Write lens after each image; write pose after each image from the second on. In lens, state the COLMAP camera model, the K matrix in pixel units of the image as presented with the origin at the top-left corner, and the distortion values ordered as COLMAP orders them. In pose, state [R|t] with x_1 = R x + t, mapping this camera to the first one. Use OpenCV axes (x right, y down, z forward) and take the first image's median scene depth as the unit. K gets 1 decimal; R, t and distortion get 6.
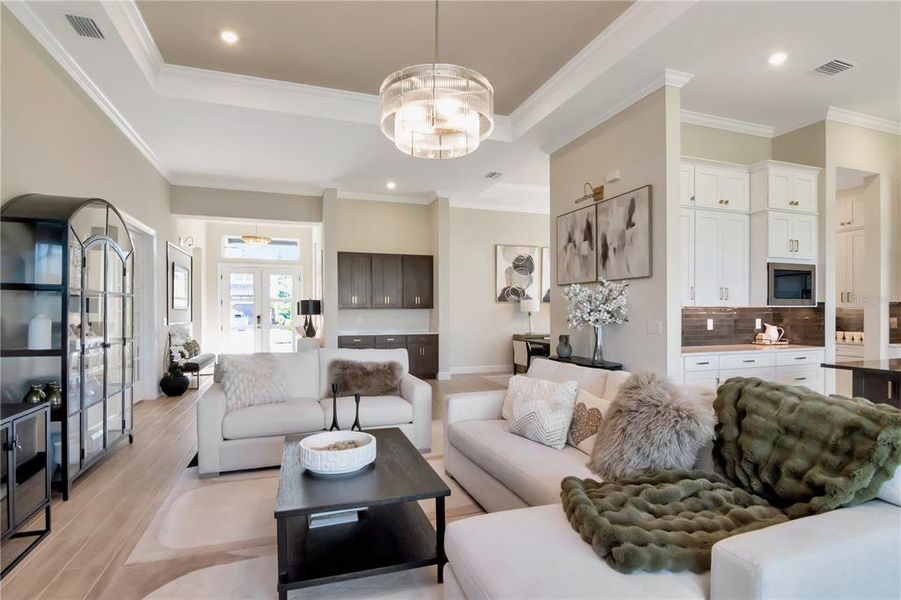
lens RADIAL K [[455.3, 0, 451.9], [0, 455.3, 313.8], [0, 0, 1]] dist [-0.003143, -0.010019]
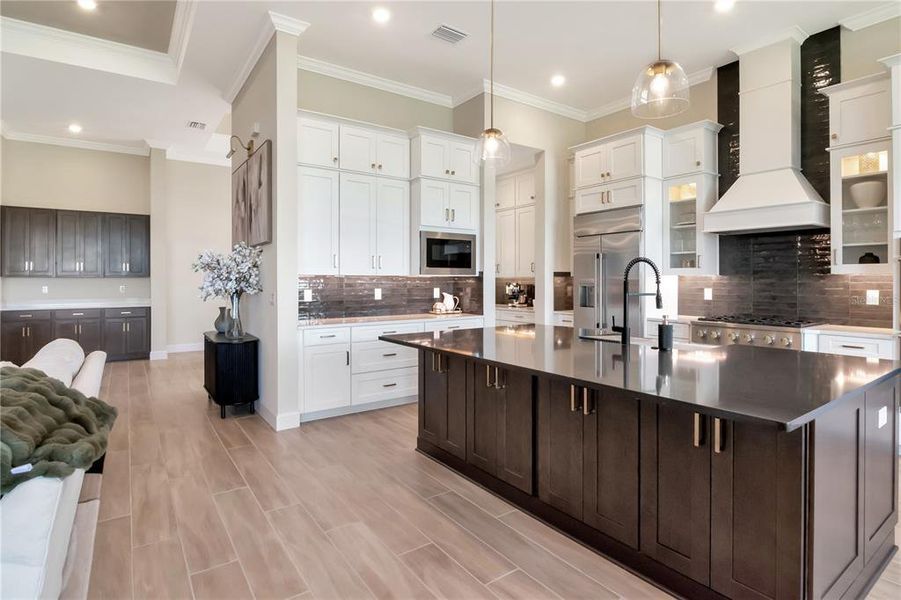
lens RADIAL K [[459.2, 0, 451.8], [0, 459.2, 281.1], [0, 0, 1]] dist [-0.012135, -0.001558]
pose [[0.961175, 0.000131, 0.275940, 0.451717], [0.000552, 0.999997, -0.002400, -0.001642], [-0.275939, 0.002459, 0.961172, 0.023855]]
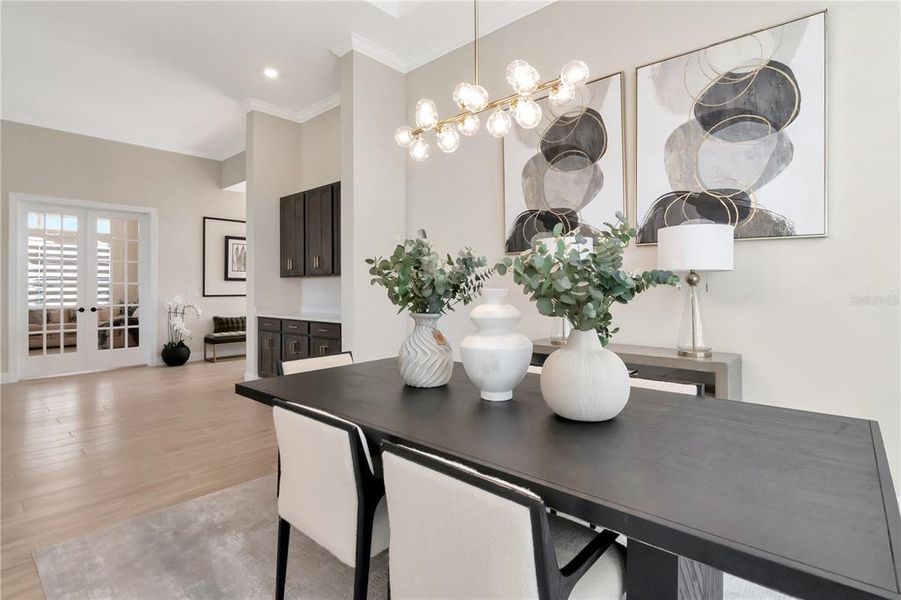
lens RADIAL K [[442.0, 0, 455.2], [0, 442.0, 284.7], [0, 0, 1]] dist [-0.027874, 0.000035]
pose [[0.489664, -0.005985, -0.871891, 0.749302], [0.003151, 0.999982, -0.005095, 0.005246], [0.871906, -0.000253, 0.489674, 1.404174]]
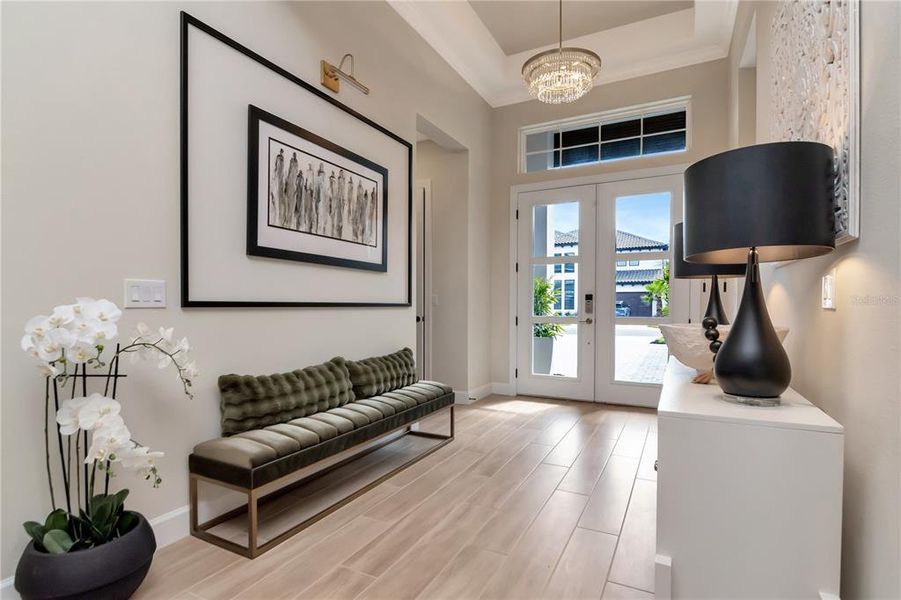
lens RADIAL K [[449.9, 0, 450.6], [0, 449.9, 313.7], [0, 0, 1]] dist [-0.001056, -0.000159]
pose [[0.680123, 0.018025, -0.732876, -0.419905], [-0.004597, 0.999783, 0.020323, 0.030949], [0.733083, -0.010452, 0.680058, 1.291687]]
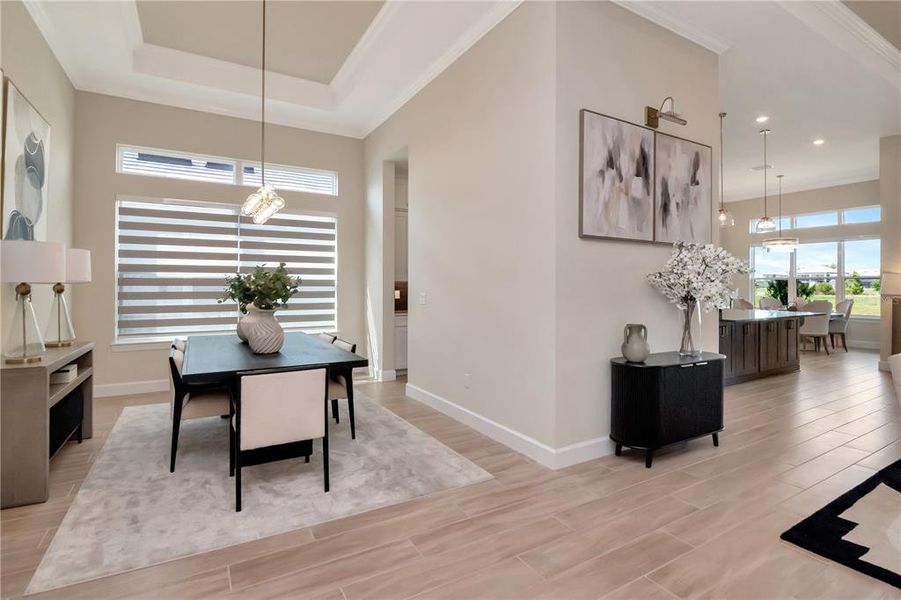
lens RADIAL K [[444.9, 0, 454.4], [0, 444.9, 285.1], [0, 0, 1]] dist [-0.013790, -0.000898]
pose [[-0.193503, 0.001866, 0.981098, -0.289030], [0.002759, 0.999995, -0.001358, -0.004432], [-0.981096, 0.002444, -0.193507, 1.422119]]
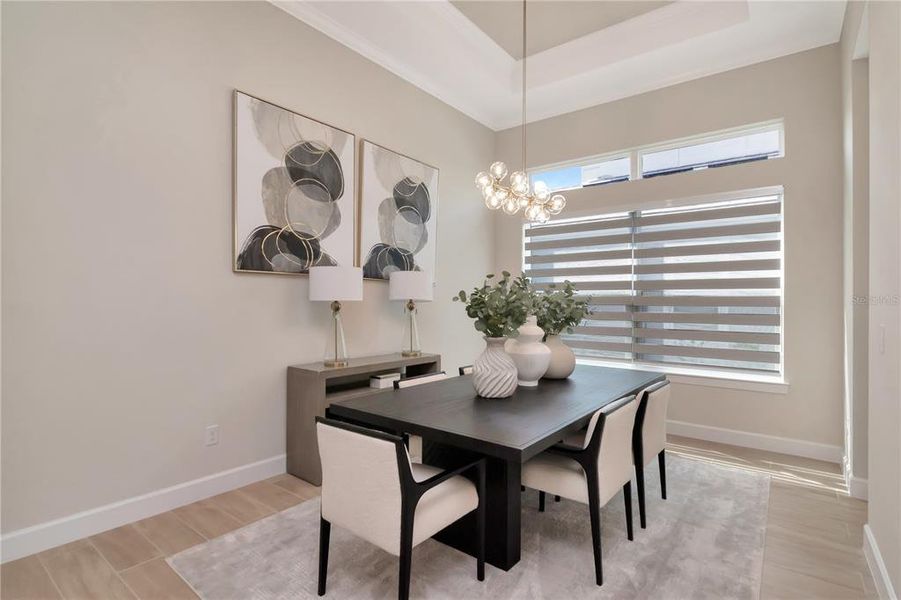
lens RADIAL K [[441.8, 0, 451.5], [0, 441.8, 304.3], [0, 0, 1]] dist [-0.003316, -0.001016]
pose [[0.837644, 0.005384, 0.546190, 0.103653], [-0.005300, 0.999984, -0.001729, -0.004232], [-0.546191, -0.001447, 0.837659, 1.196900]]
